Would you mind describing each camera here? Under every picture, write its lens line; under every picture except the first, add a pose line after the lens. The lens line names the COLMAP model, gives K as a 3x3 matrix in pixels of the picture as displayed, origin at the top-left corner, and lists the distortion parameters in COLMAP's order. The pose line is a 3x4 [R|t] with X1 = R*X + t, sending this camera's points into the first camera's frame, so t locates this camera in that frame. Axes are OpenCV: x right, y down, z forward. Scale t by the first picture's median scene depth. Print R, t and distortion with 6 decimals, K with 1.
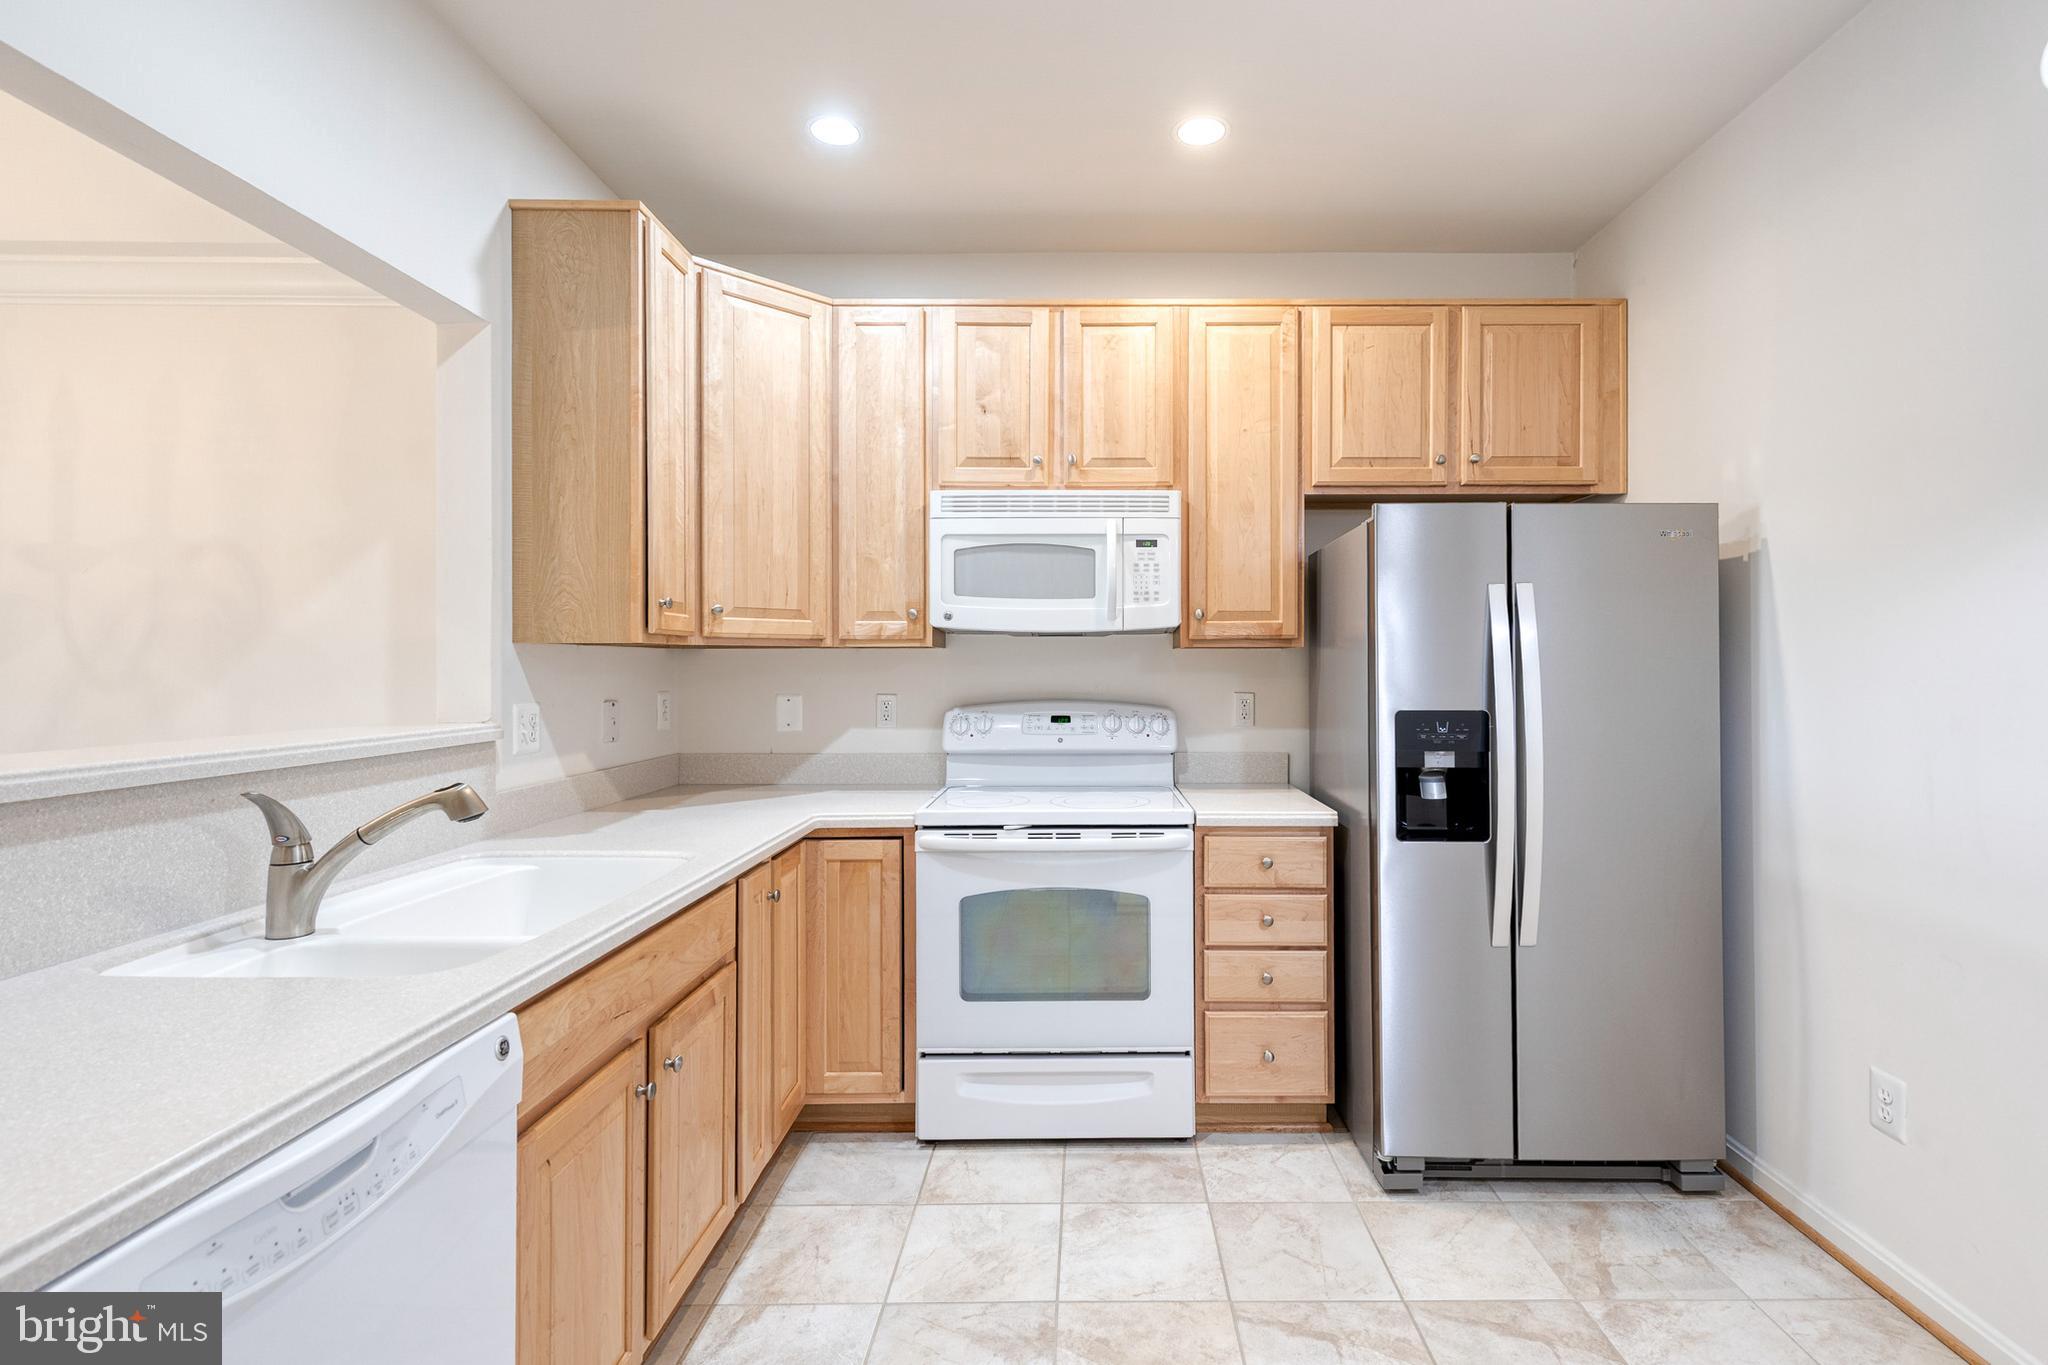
lens RADIAL K [[936.9, 0, 1085.1], [0, 936.9, 668.7], [0, 0, 1]] dist [0.011436, -0.001757]
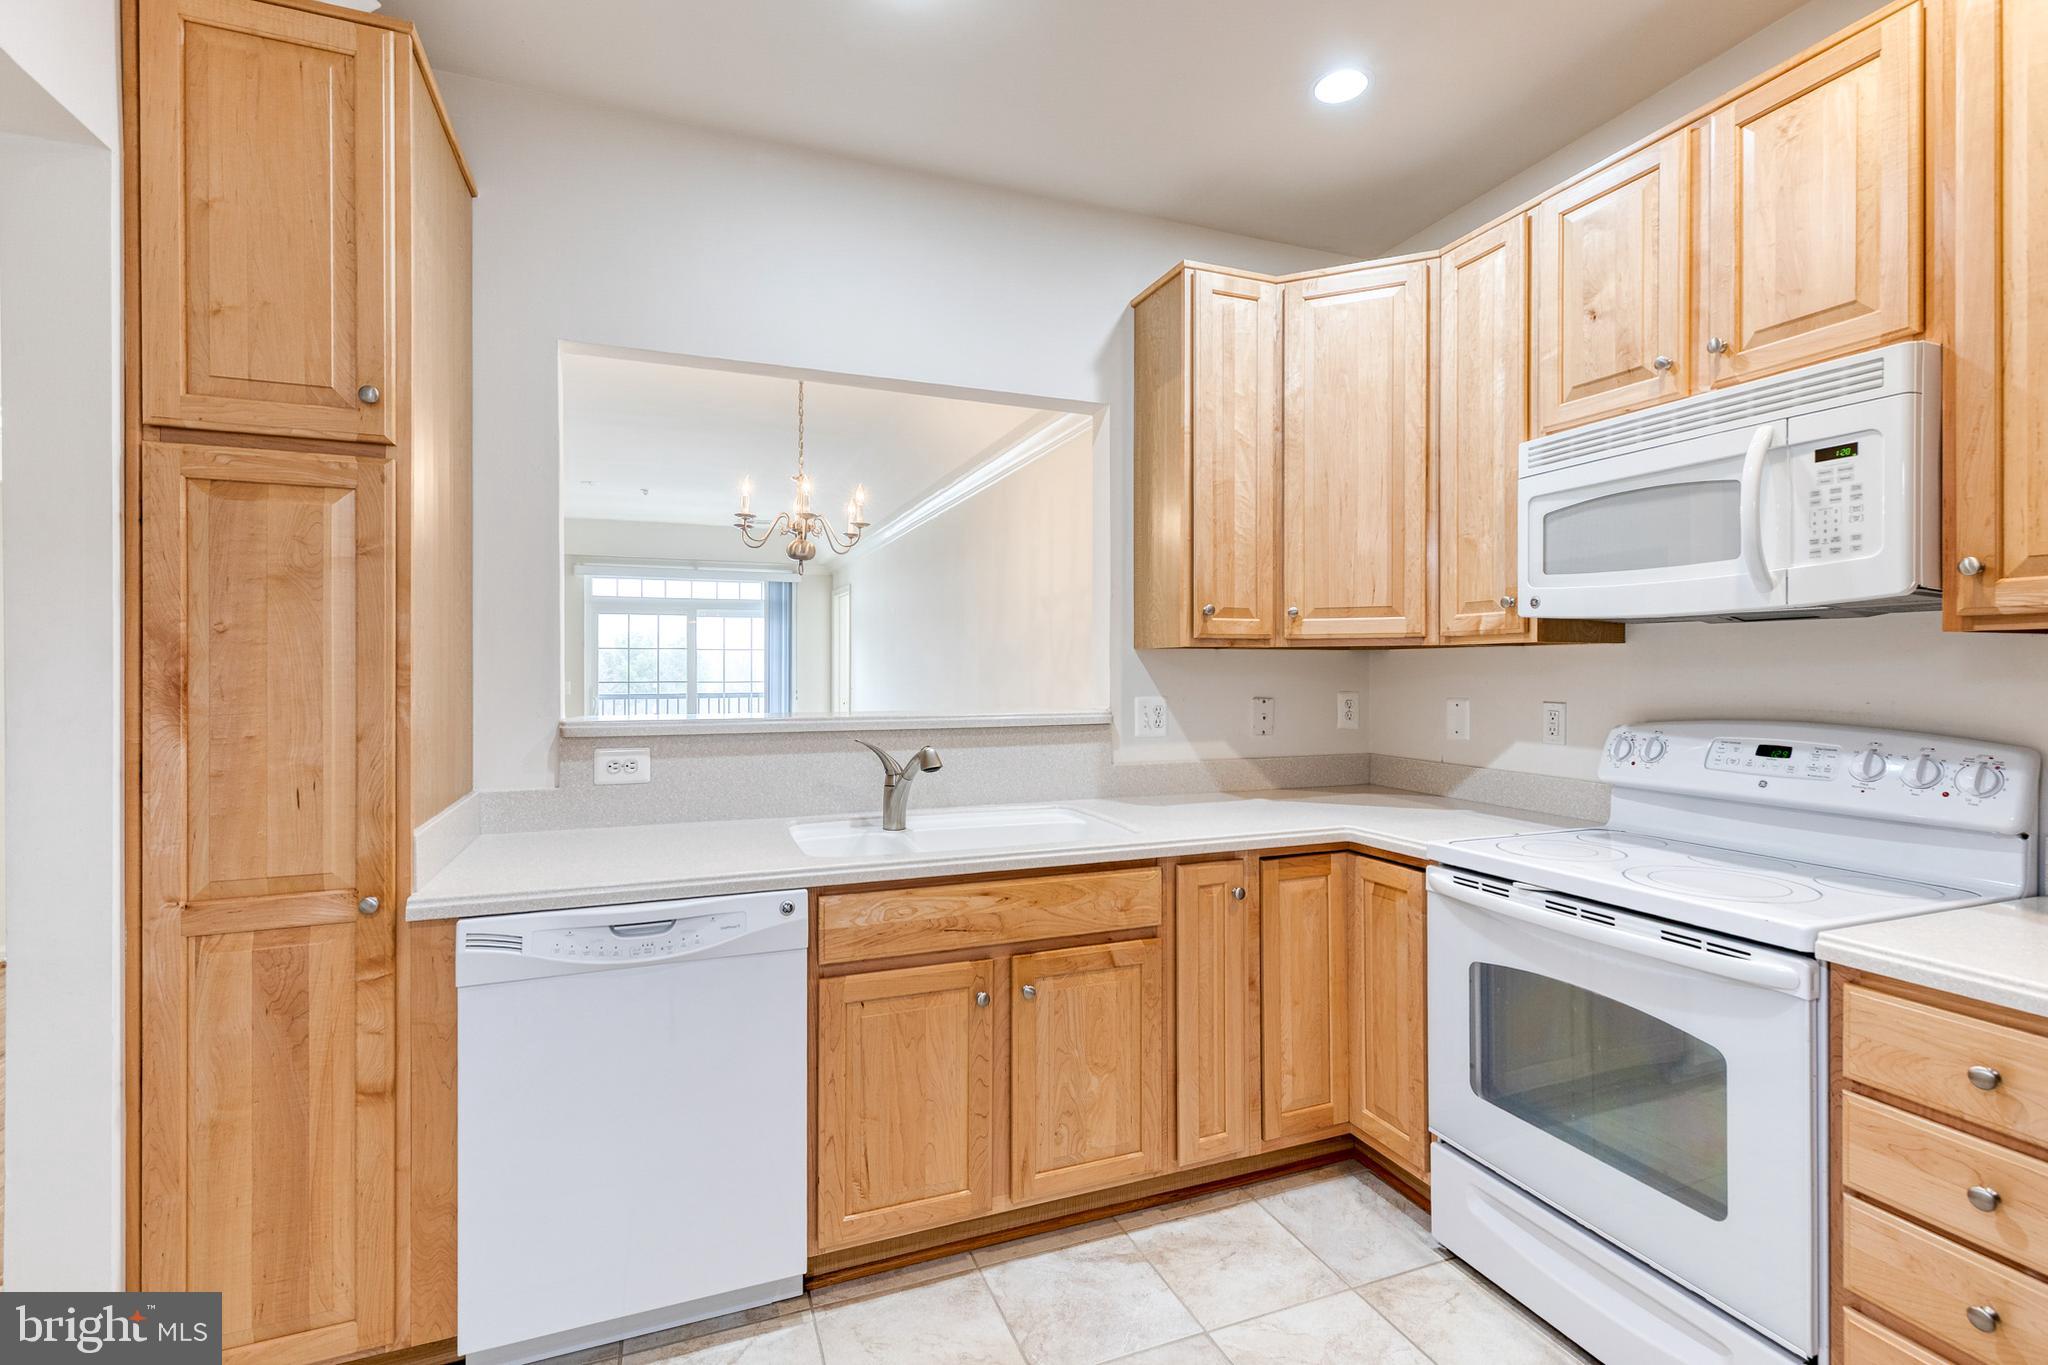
lens RADIAL K [[924.8, 0, 1041.6], [0, 924.8, 677.0], [0, 0, 1]] dist [0.011992, -0.002201]
pose [[0.377429, 0.010427, -0.925980, 0.444266], [-0.003377, 0.999945, 0.009883, -0.000981], [0.926032, -0.000603, 0.377444, 0.366091]]
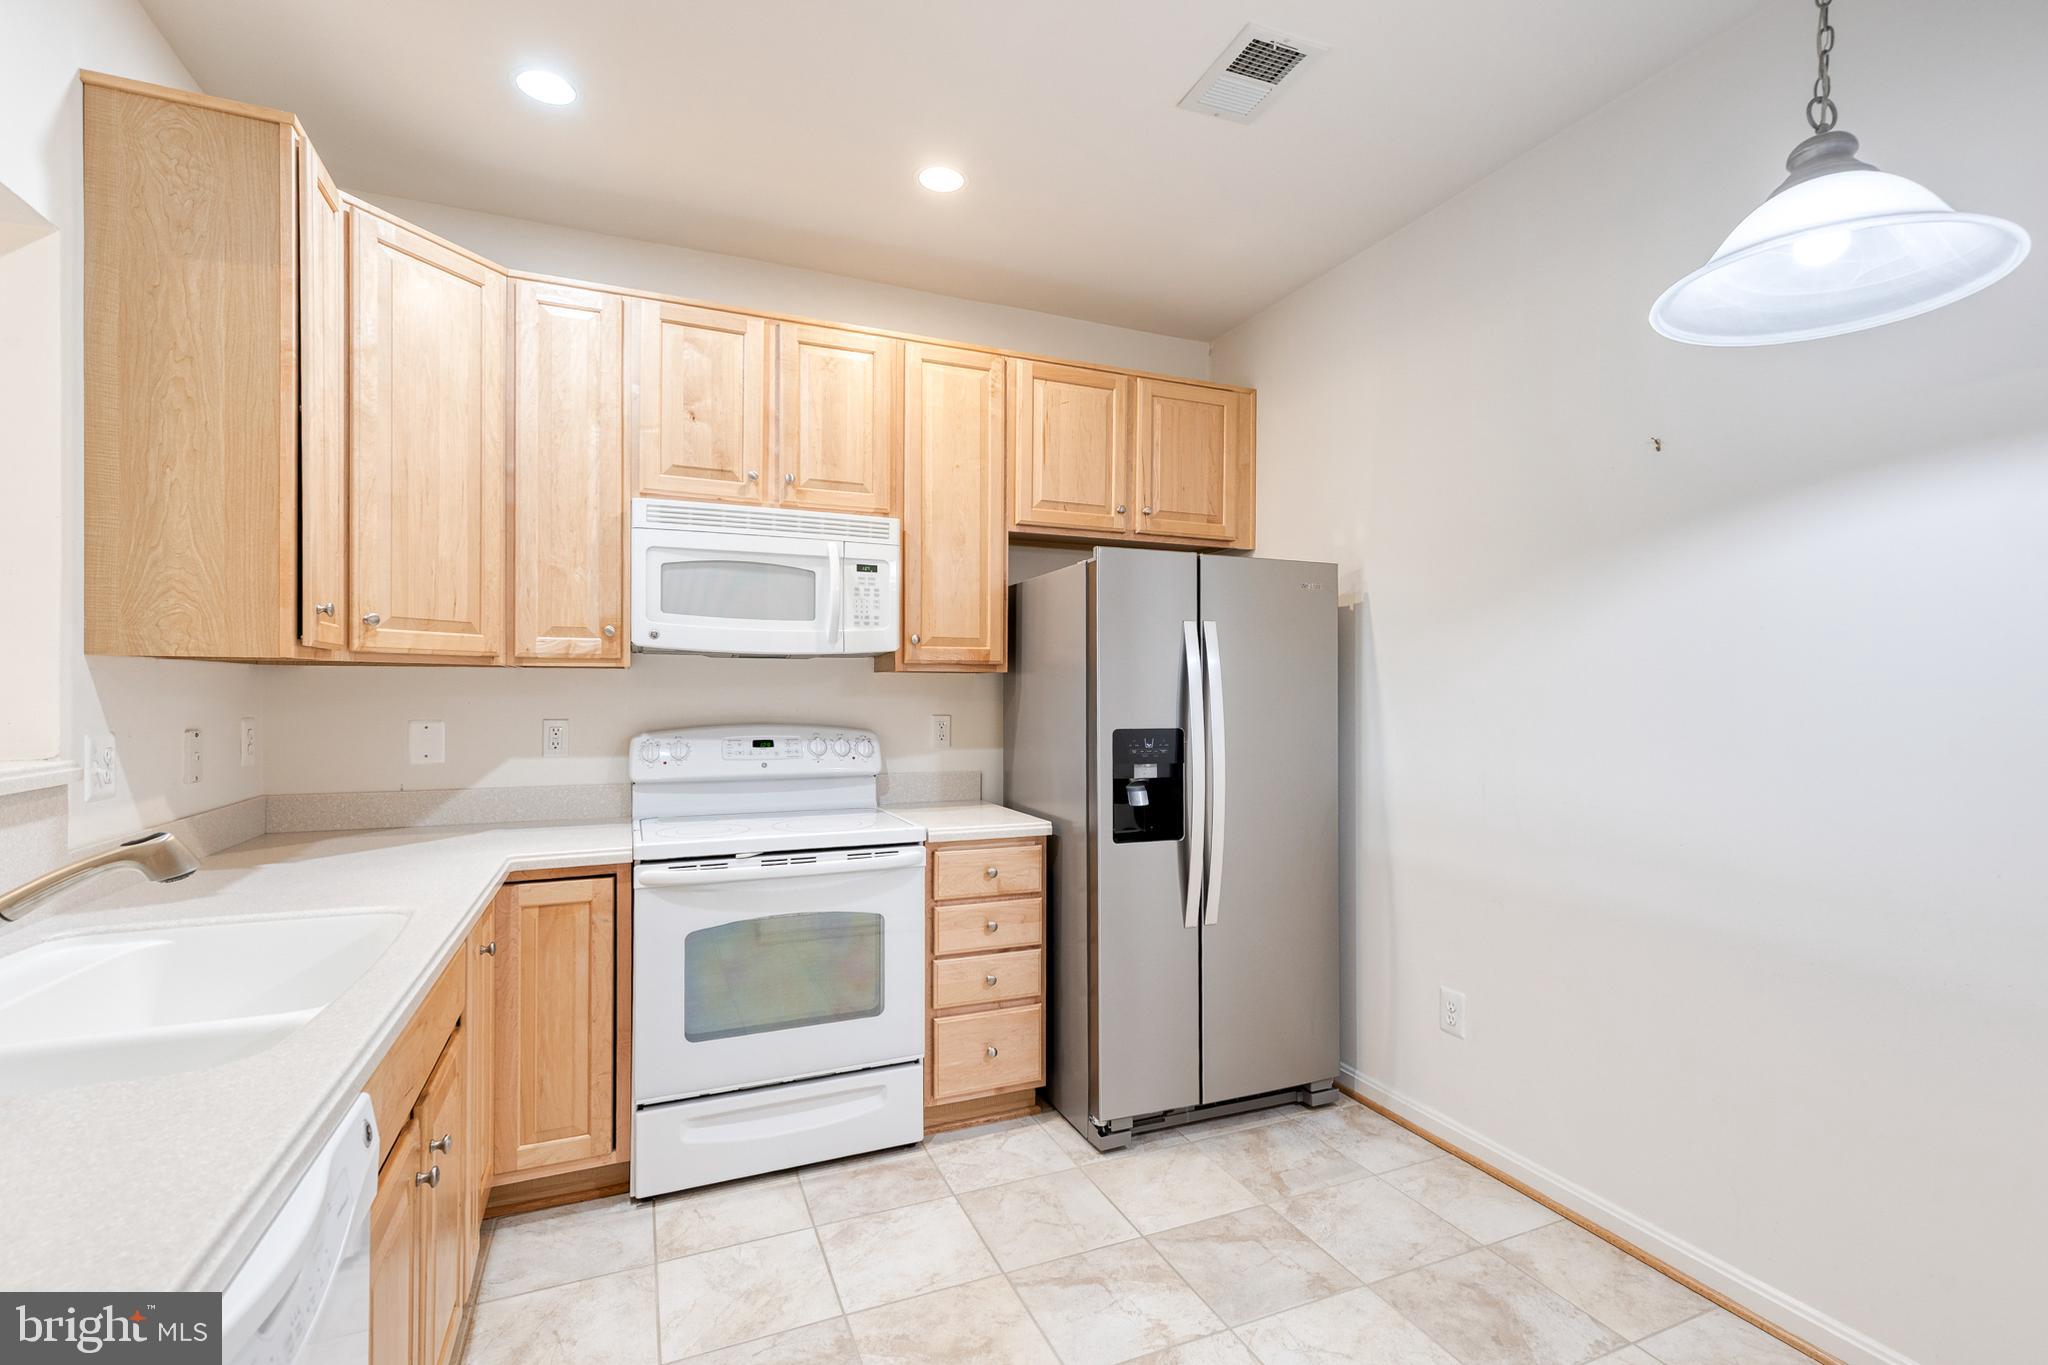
lens RADIAL K [[942.2, 0, 1038.5], [0, 942.2, 697.8], [0, 0, 1]] dist [0.013956, -0.001490]
pose [[0.918168, 0.001452, 0.396188, -0.182181], [-0.003495, 0.999984, 0.004433, 0.001300], [-0.396175, -0.005455, 0.918159, -0.012766]]
